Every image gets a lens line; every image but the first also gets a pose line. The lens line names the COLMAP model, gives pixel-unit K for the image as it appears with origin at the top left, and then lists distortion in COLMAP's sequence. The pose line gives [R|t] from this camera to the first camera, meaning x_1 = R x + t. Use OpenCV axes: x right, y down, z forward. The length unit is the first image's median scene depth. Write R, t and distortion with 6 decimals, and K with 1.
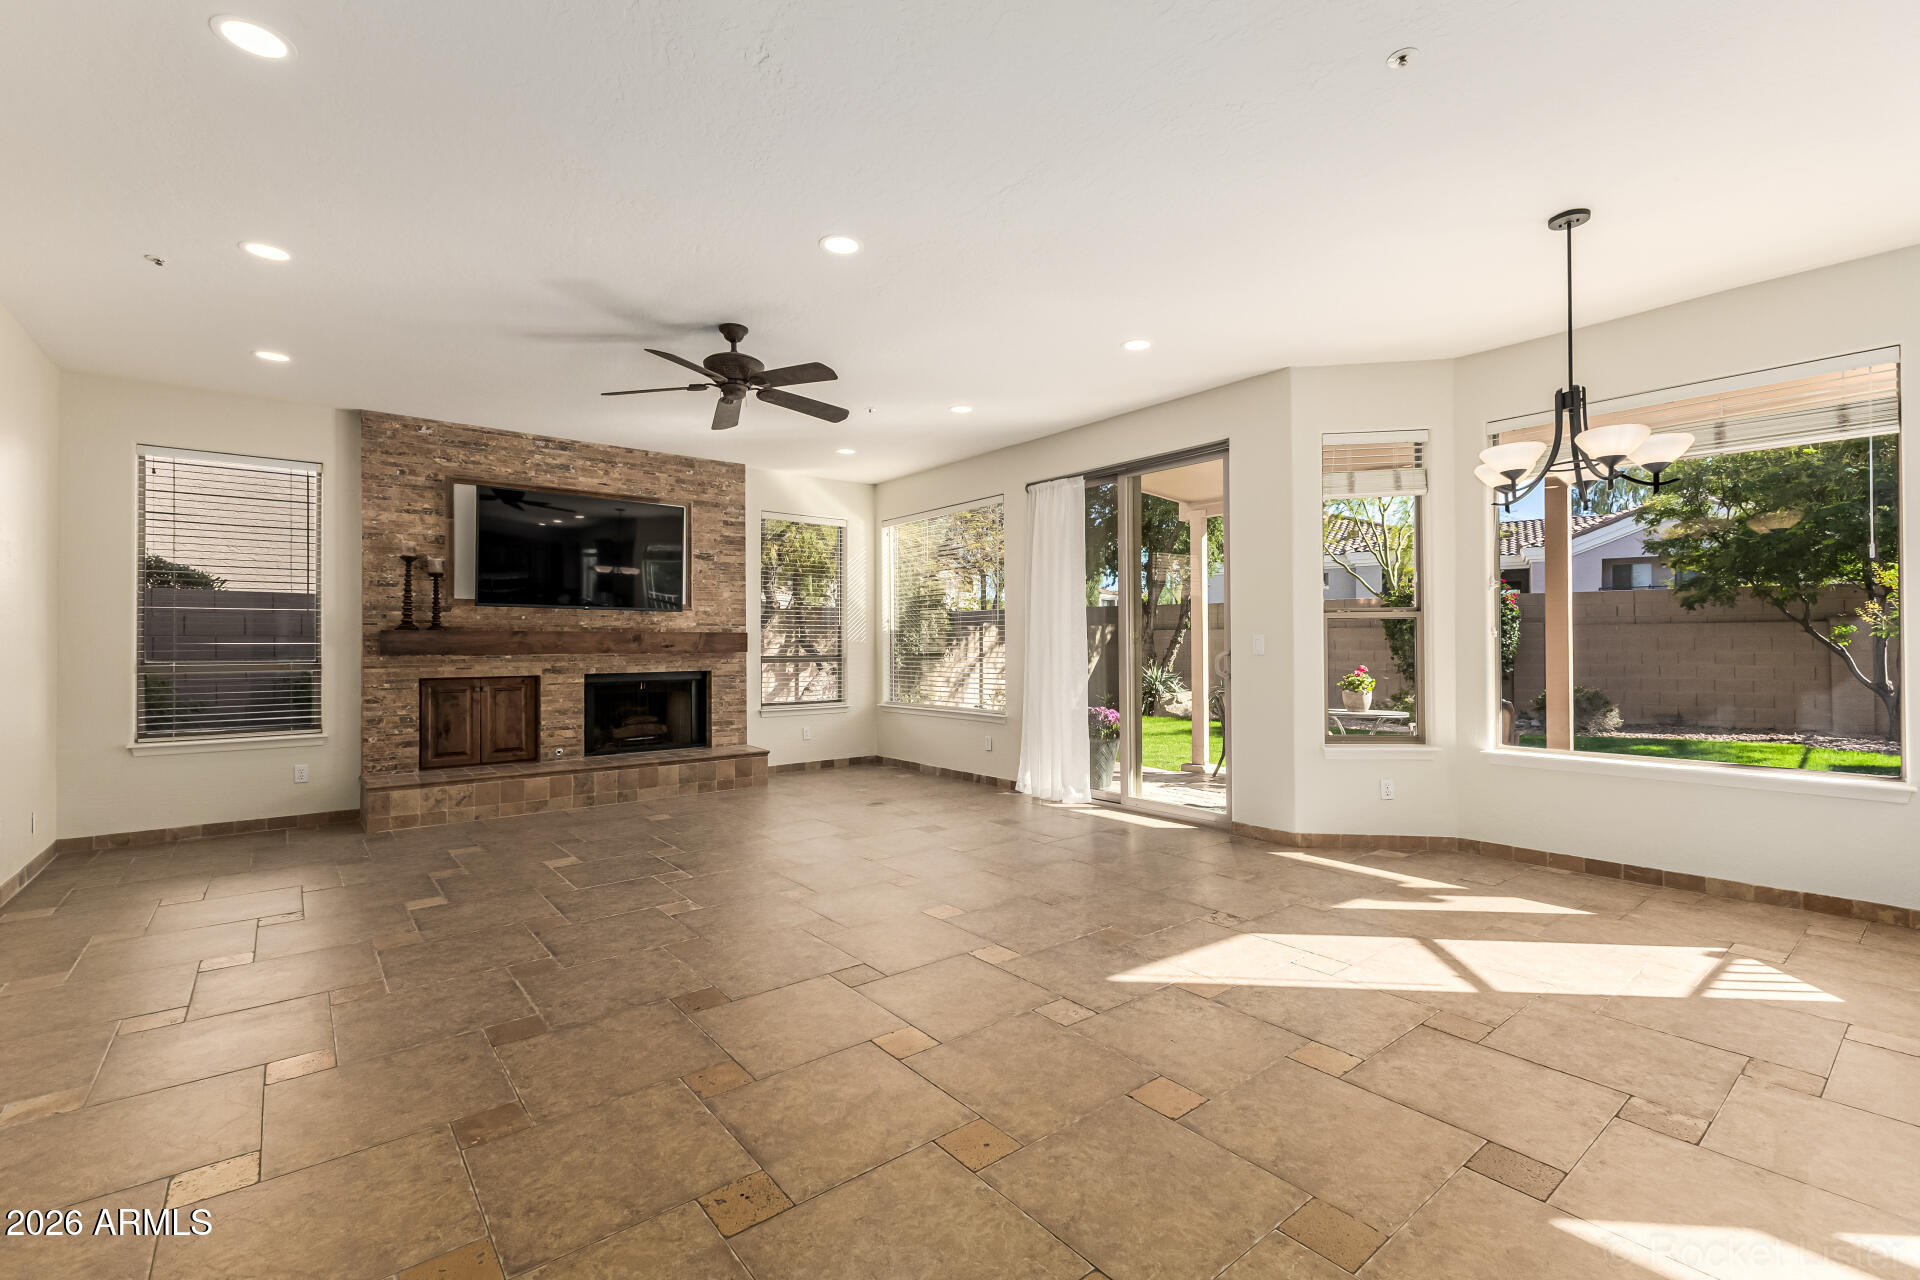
lens RADIAL K [[839.4, 0, 1006.9], [0, 839.4, 635.8], [0, 0, 1]] dist [0.001283, 0.000073]
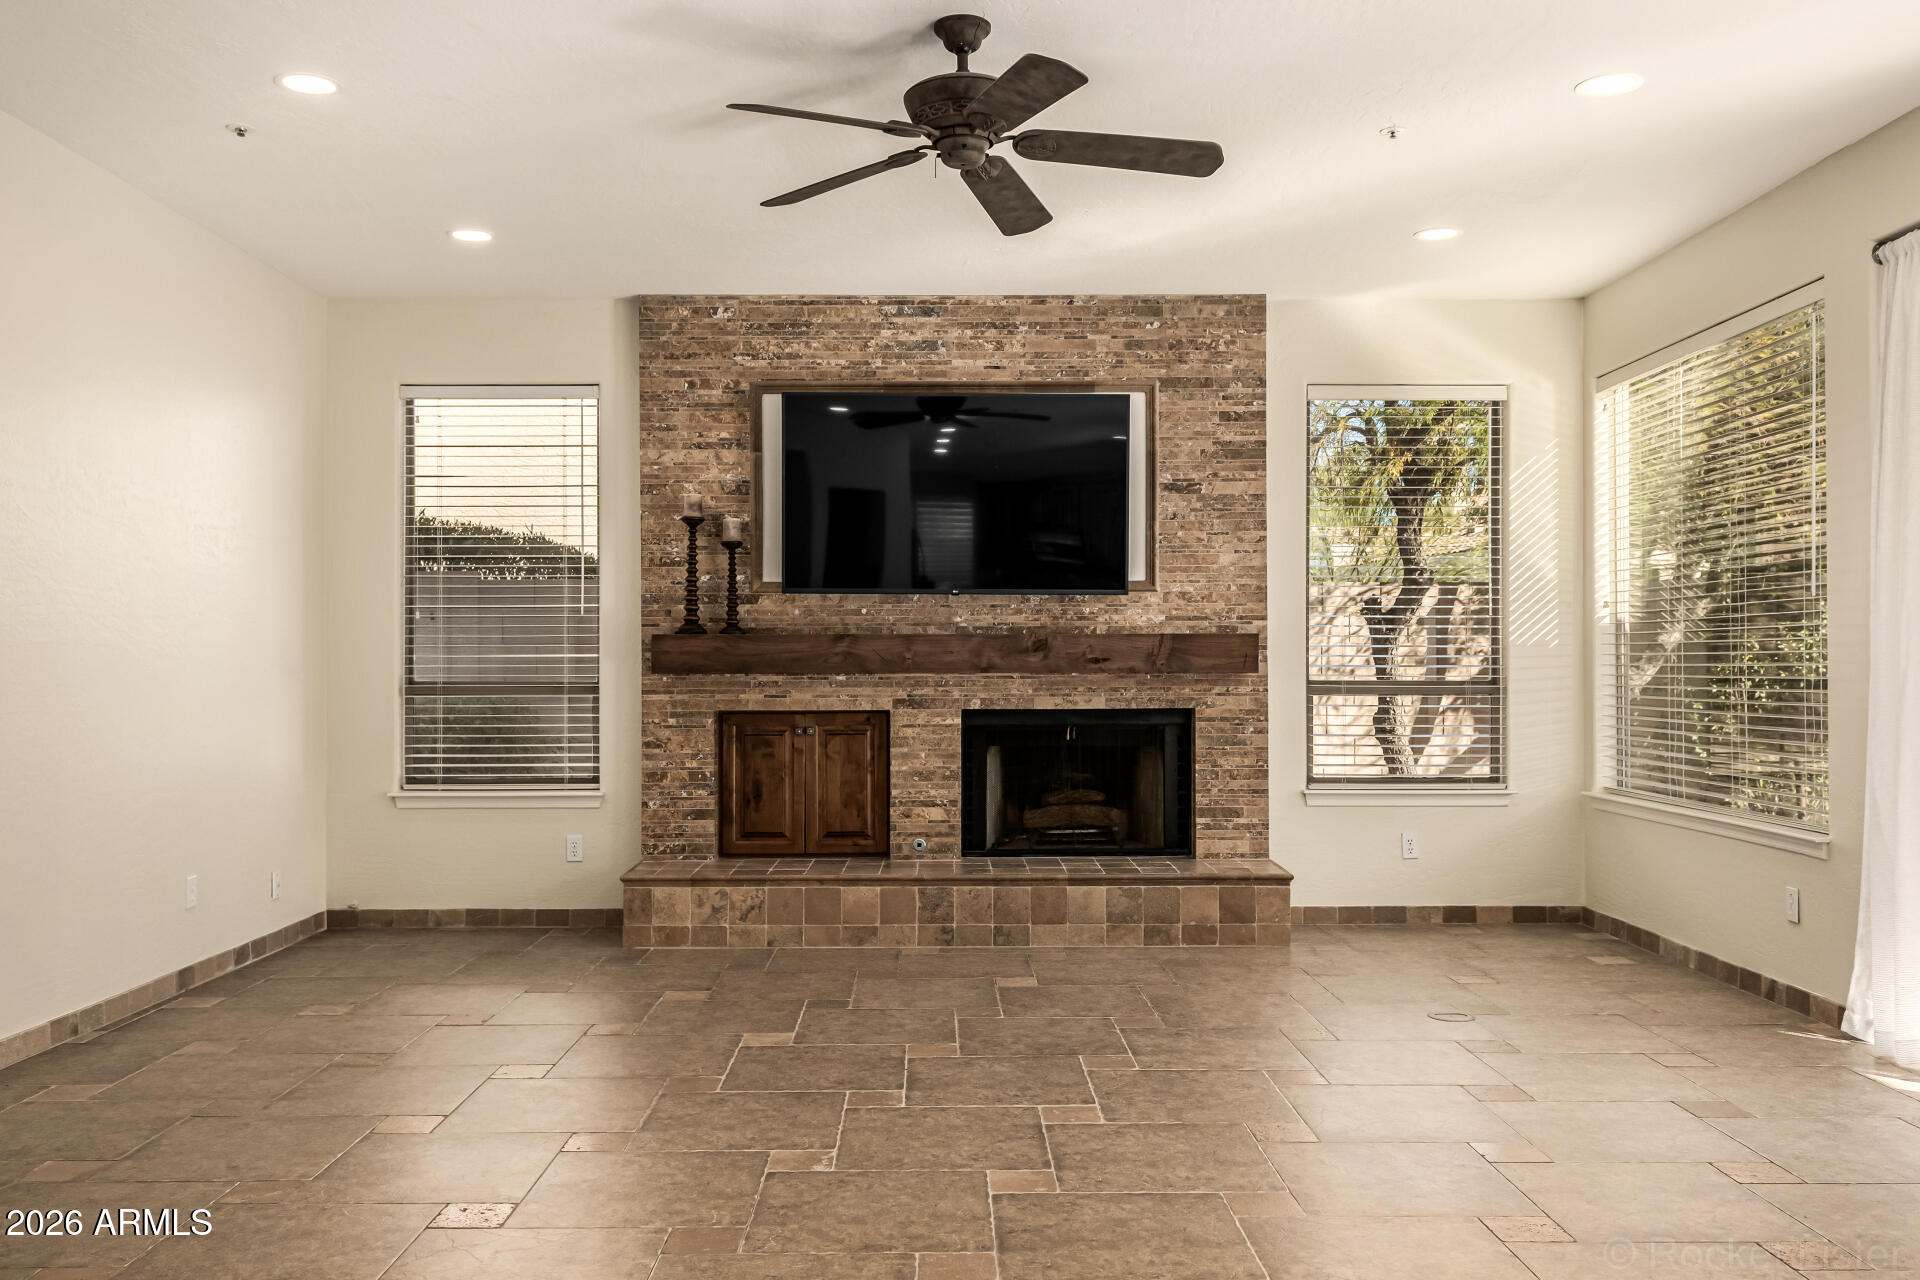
lens RADIAL K [[1623.1, 0, 958.0], [0, 1623.1, 654.3], [0, 0, 1]] dist [0.007323, -0.002931]
pose [[0.762312, 0.000055, -0.647209, 0.212675], [0.005933, 0.999957, 0.007074, 0.000783], [0.647182, -0.009233, 0.762280, 0.183929]]
